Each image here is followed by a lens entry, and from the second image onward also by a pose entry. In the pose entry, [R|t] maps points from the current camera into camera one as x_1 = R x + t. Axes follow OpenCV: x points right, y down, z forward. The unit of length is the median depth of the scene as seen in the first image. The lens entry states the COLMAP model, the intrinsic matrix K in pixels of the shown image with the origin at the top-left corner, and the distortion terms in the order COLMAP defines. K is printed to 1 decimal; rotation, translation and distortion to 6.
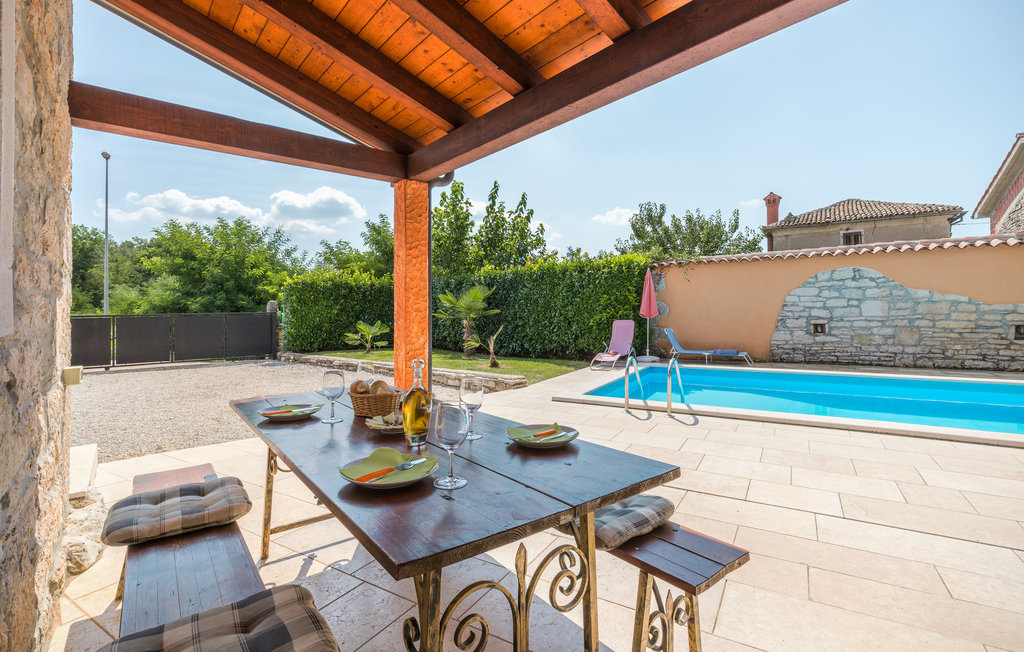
lens RADIAL K [[477.0, 0, 514.4], [0, 477.0, 320.7], [0, 0, 1]] dist [0.023053, -0.000306]
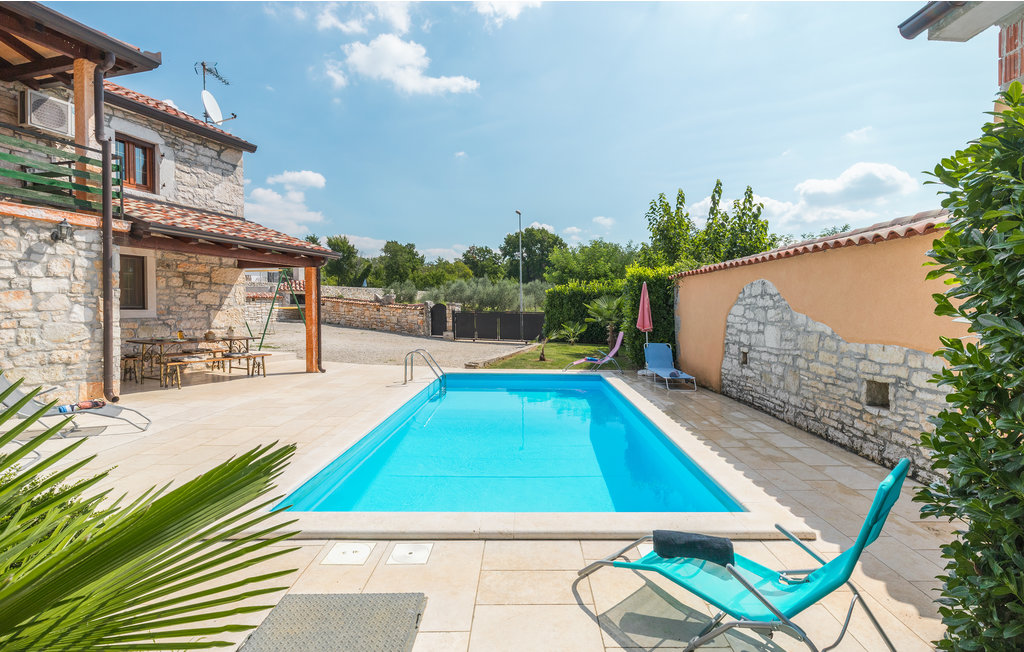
lens RADIAL K [[477.0, 0, 514.4], [0, 477.0, 320.7], [0, 0, 1]] dist [0.023053, -0.000306]
pose [[0.520512, 0.045057, -0.852665, 1.090430], [-0.034010, 0.998908, 0.032024, -0.055890], [0.853177, 0.012330, 0.521476, 0.280028]]
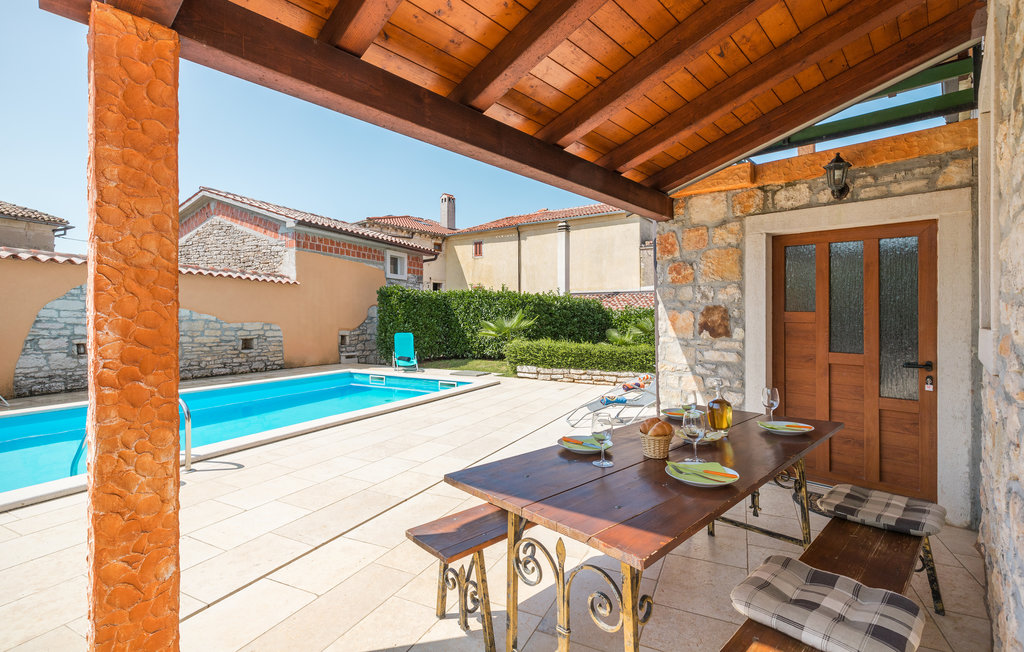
lens RADIAL K [[477.0, 0, 514.4], [0, 477.0, 320.7], [0, 0, 1]] dist [0.023053, -0.000306]
pose [[-0.076676, 0.008209, 0.997022, -0.282935], [0.011775, 0.999904, -0.007327, -0.018603], [-0.996987, 0.011178, -0.076765, 0.302677]]
